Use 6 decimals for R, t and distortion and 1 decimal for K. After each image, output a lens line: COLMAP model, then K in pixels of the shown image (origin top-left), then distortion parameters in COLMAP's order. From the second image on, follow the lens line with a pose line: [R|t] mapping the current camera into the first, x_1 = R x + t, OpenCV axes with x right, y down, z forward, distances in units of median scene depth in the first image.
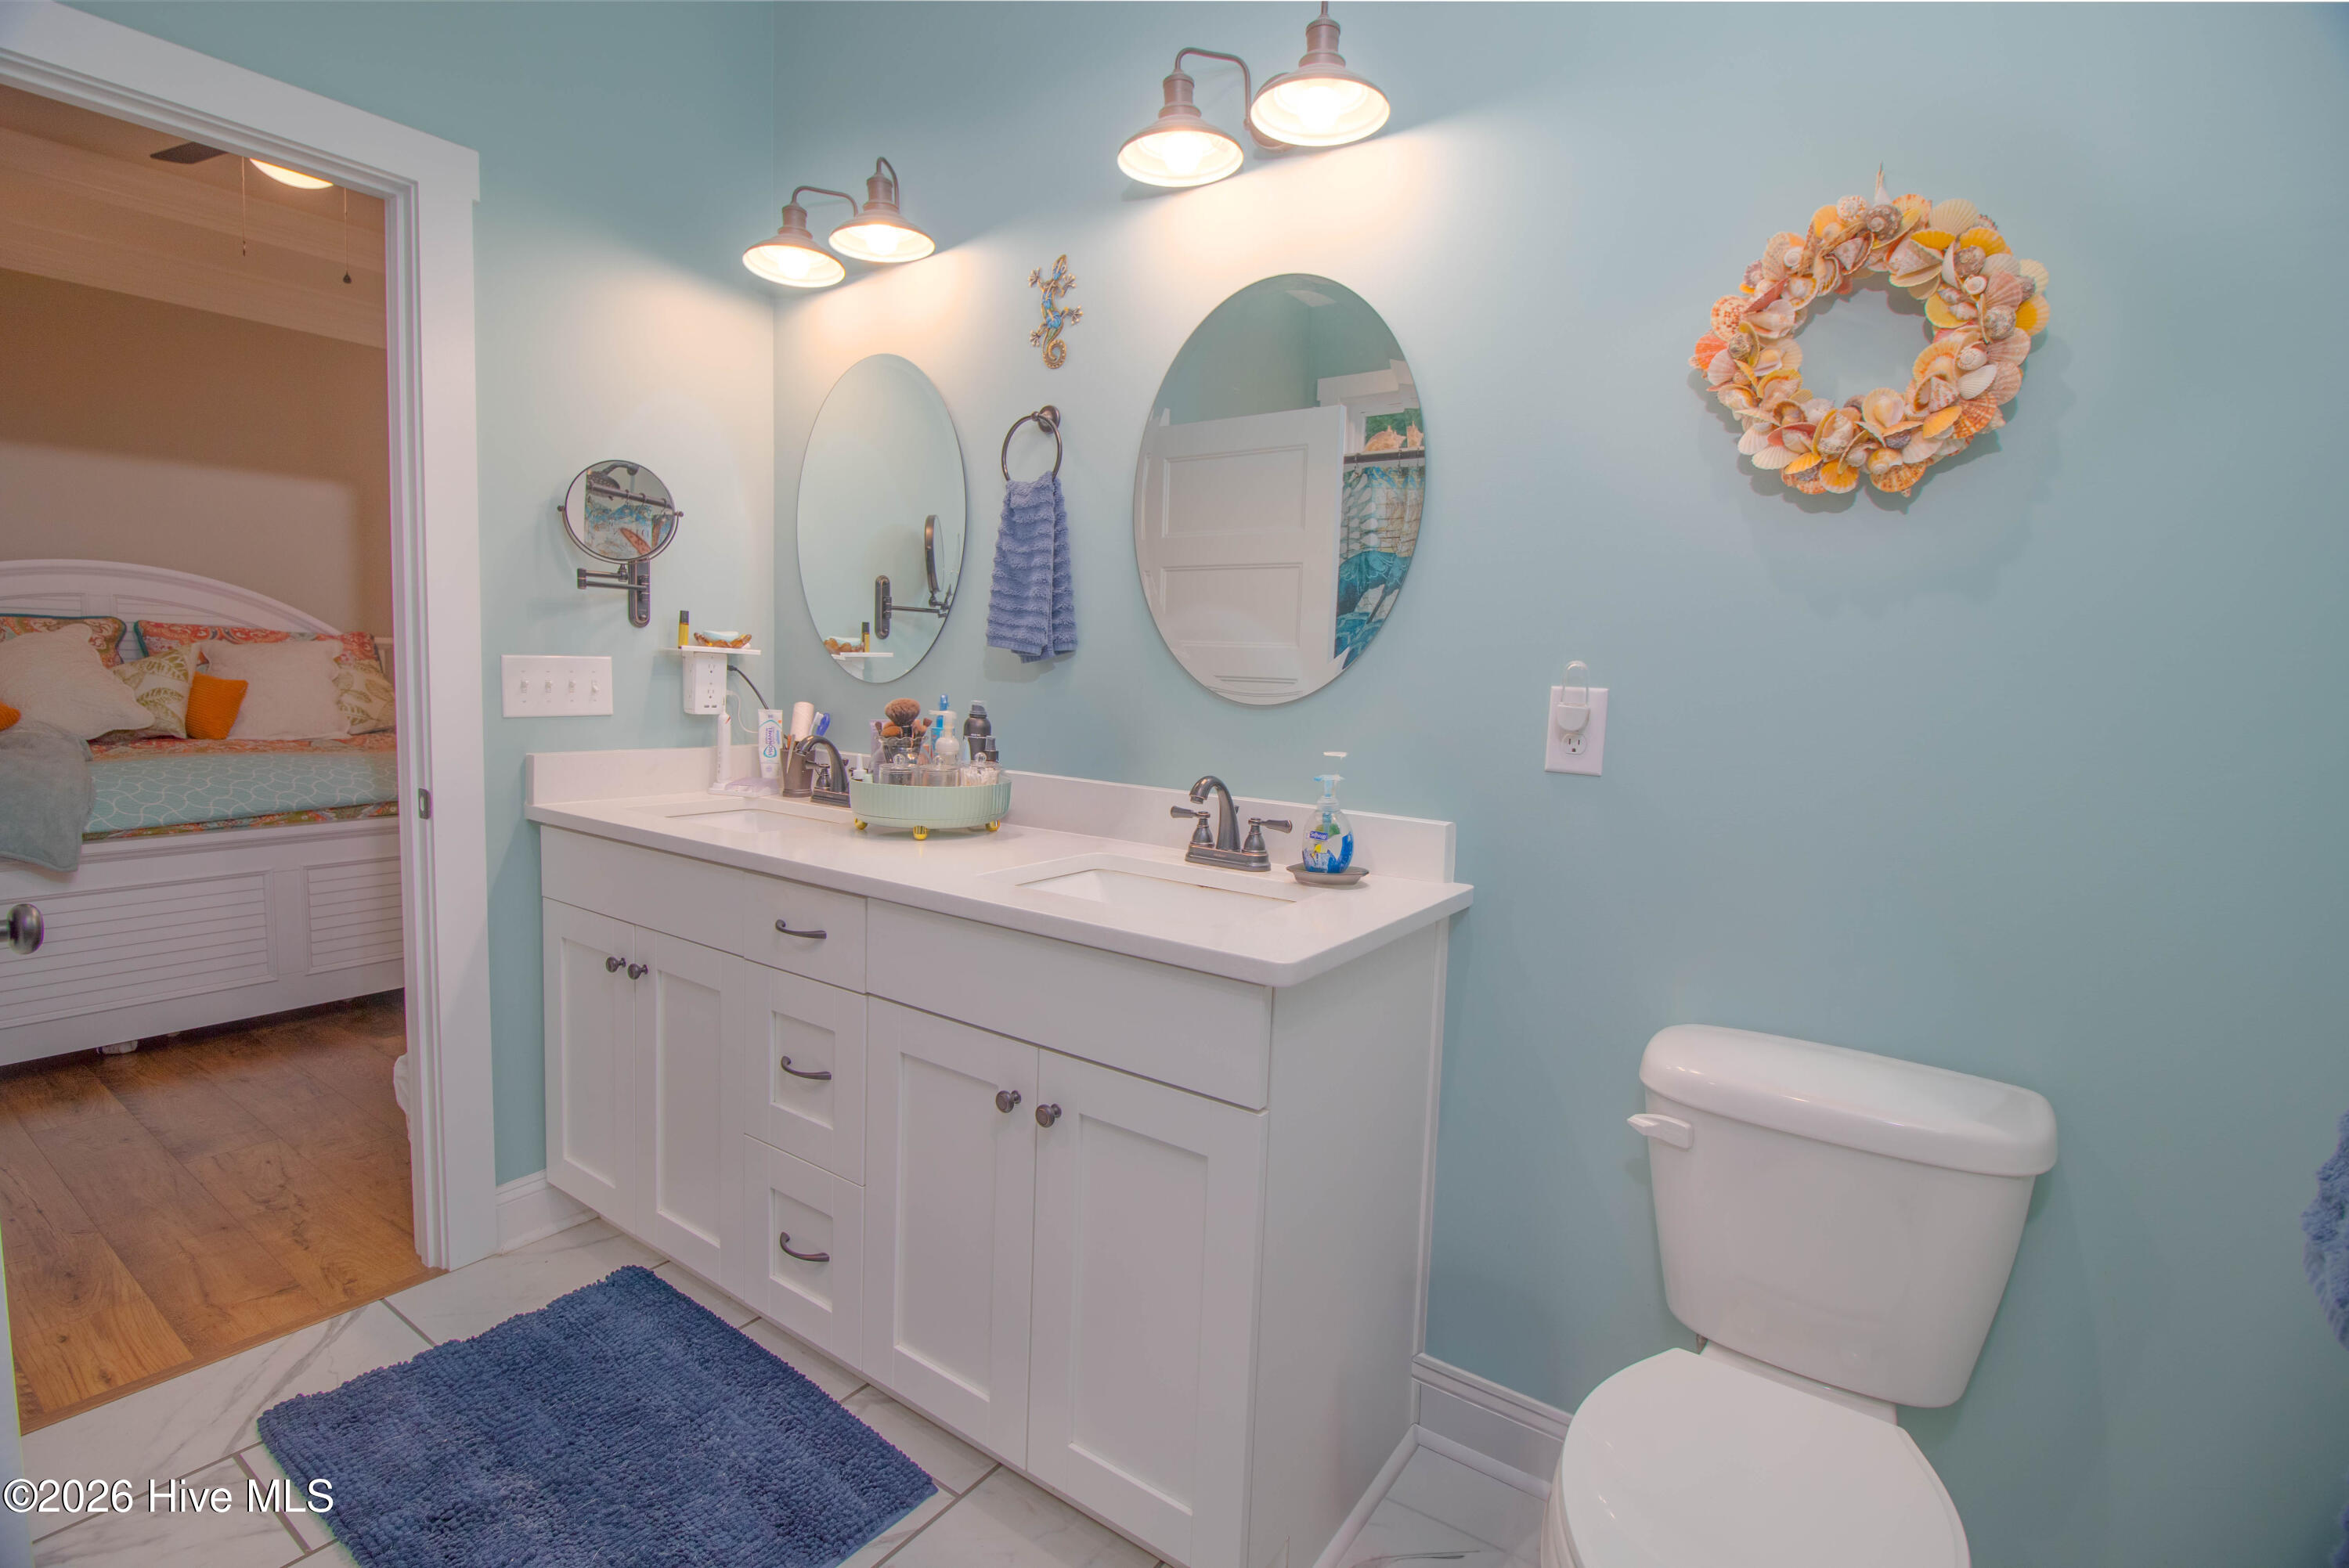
lens RADIAL K [[1080.4, 0, 1173.0], [0, 1080.4, 760.5], [0, 0, 1]] dist [-0.018591, -0.001605]
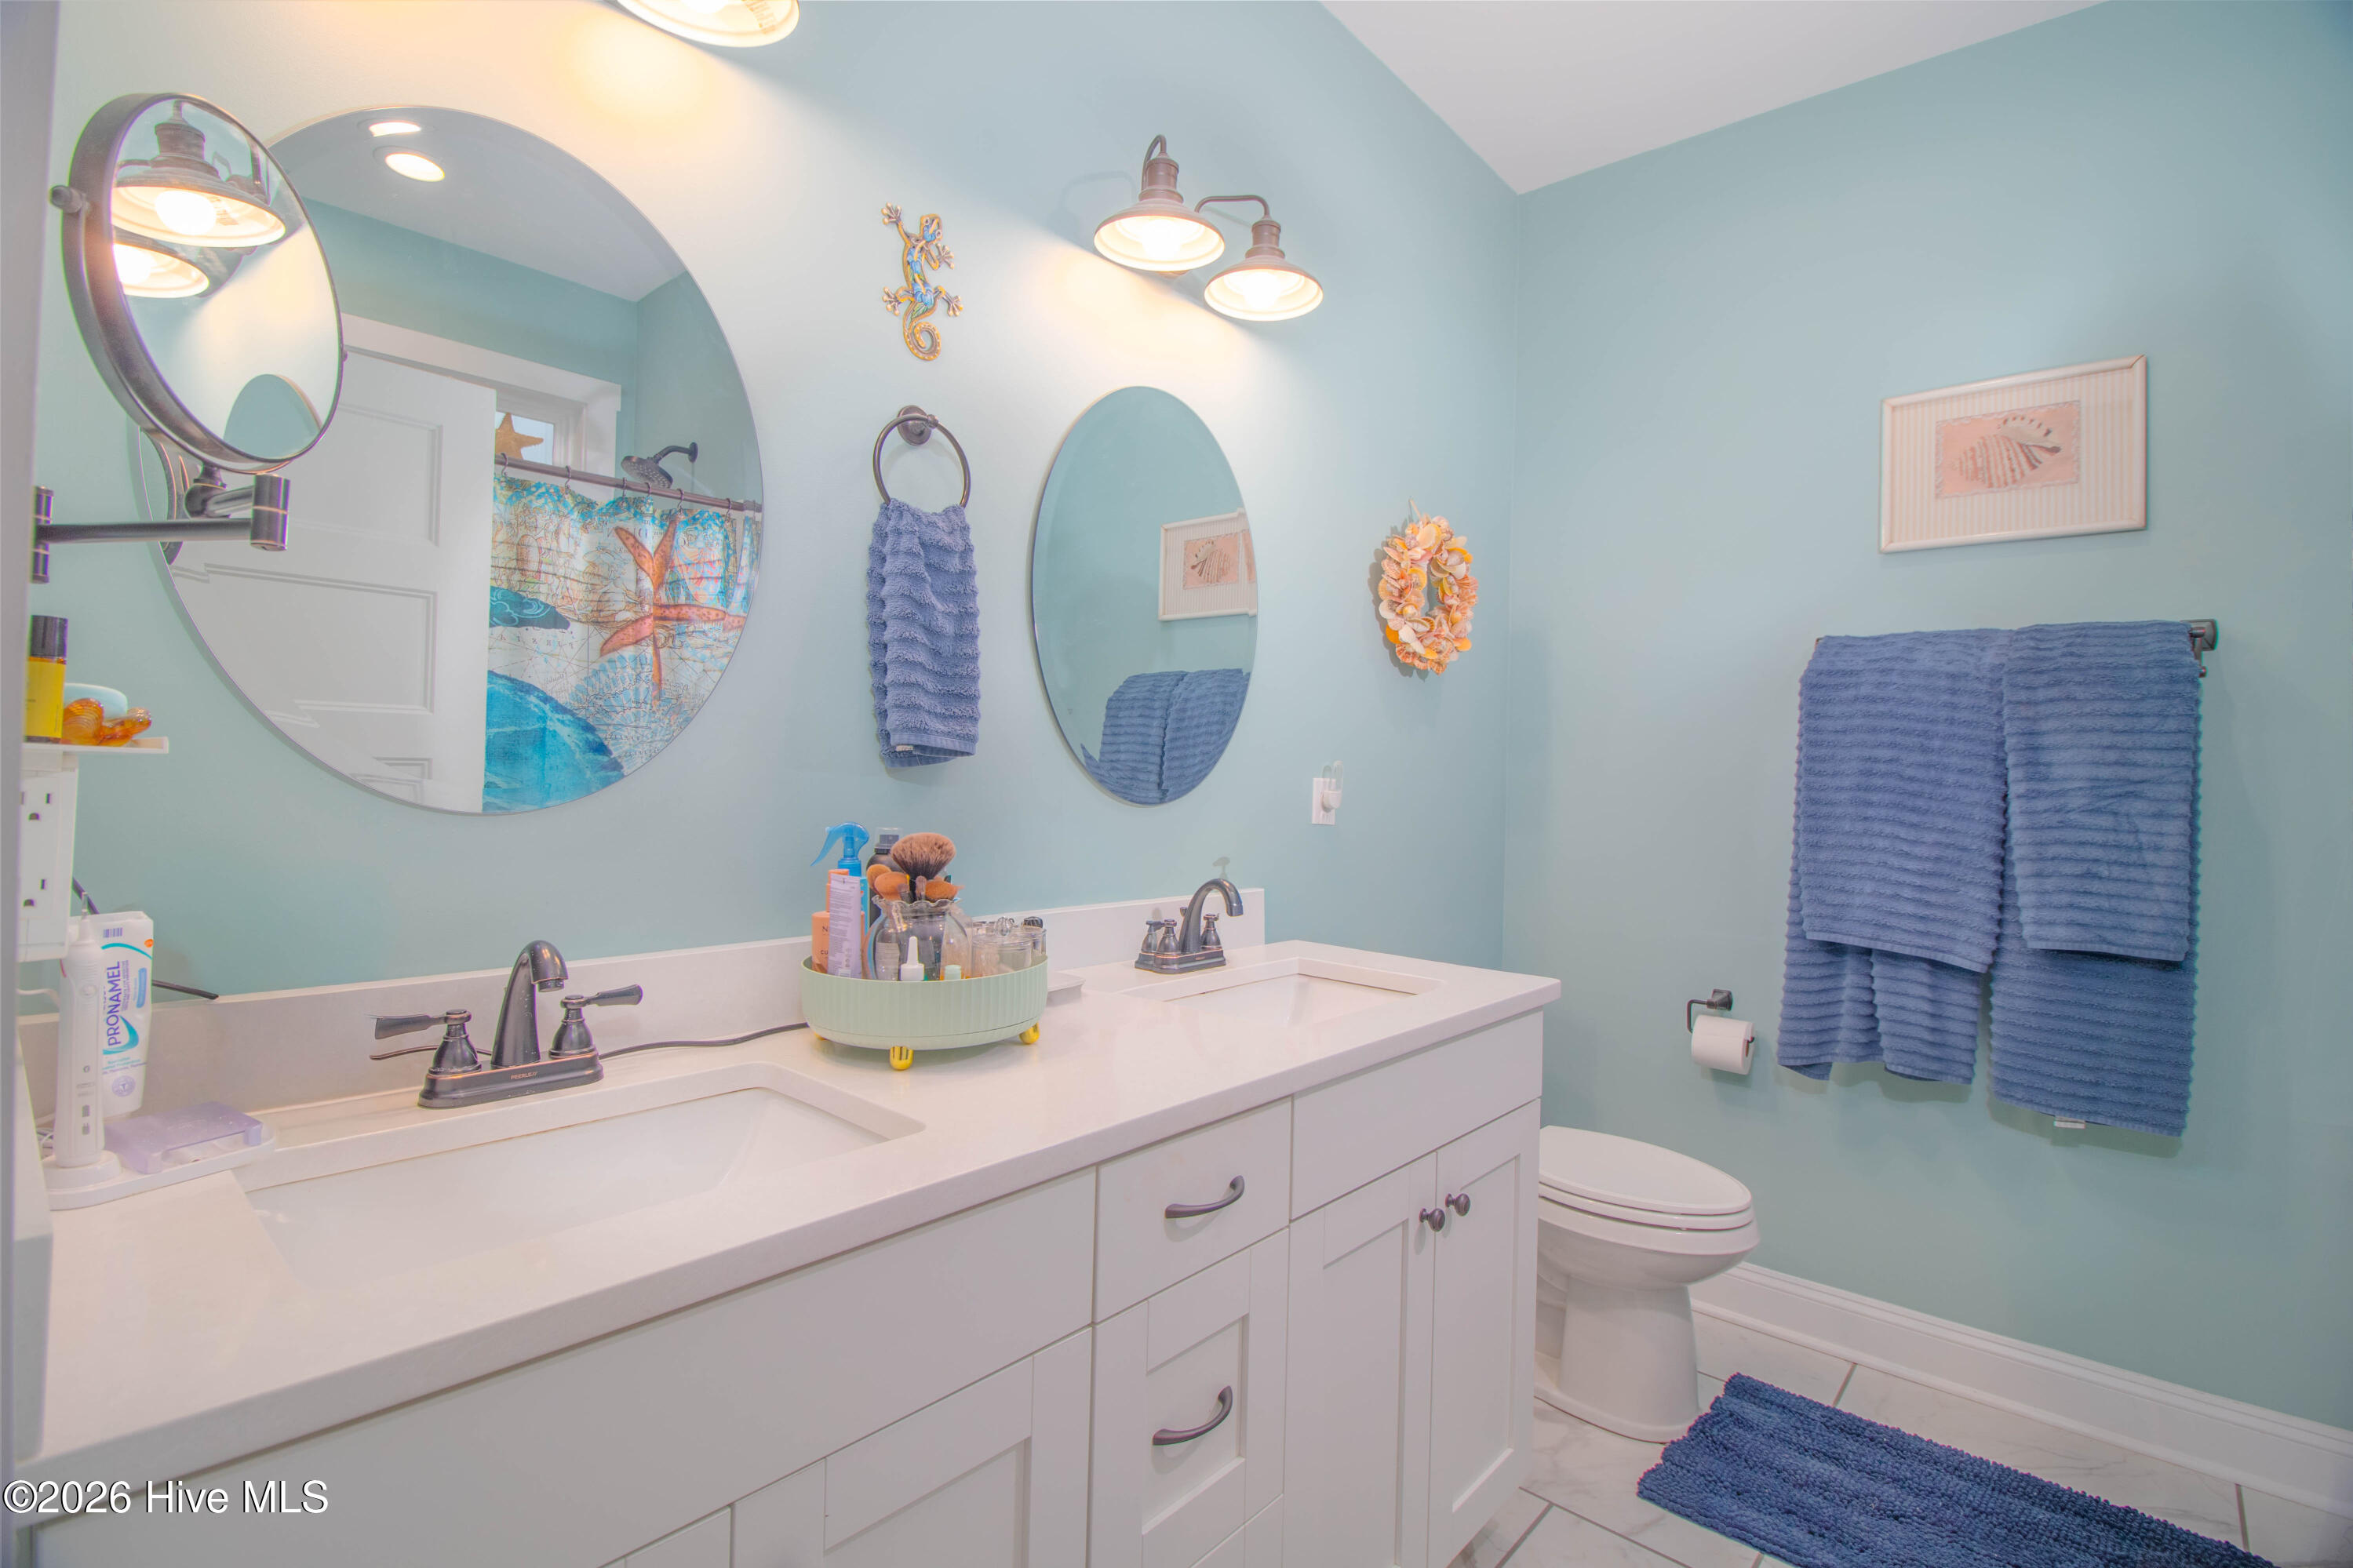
lens RADIAL K [[1082.2, 0, 1175.0], [0, 1082.2, 760.4], [0, 0, 1]] dist [-0.018591, -0.001605]
pose [[0.084944, 0.005439, 0.996371, -0.810094], [0.096842, 0.995206, -0.013689, -0.071357], [-0.991668, 0.097654, 0.084010, 0.799672]]
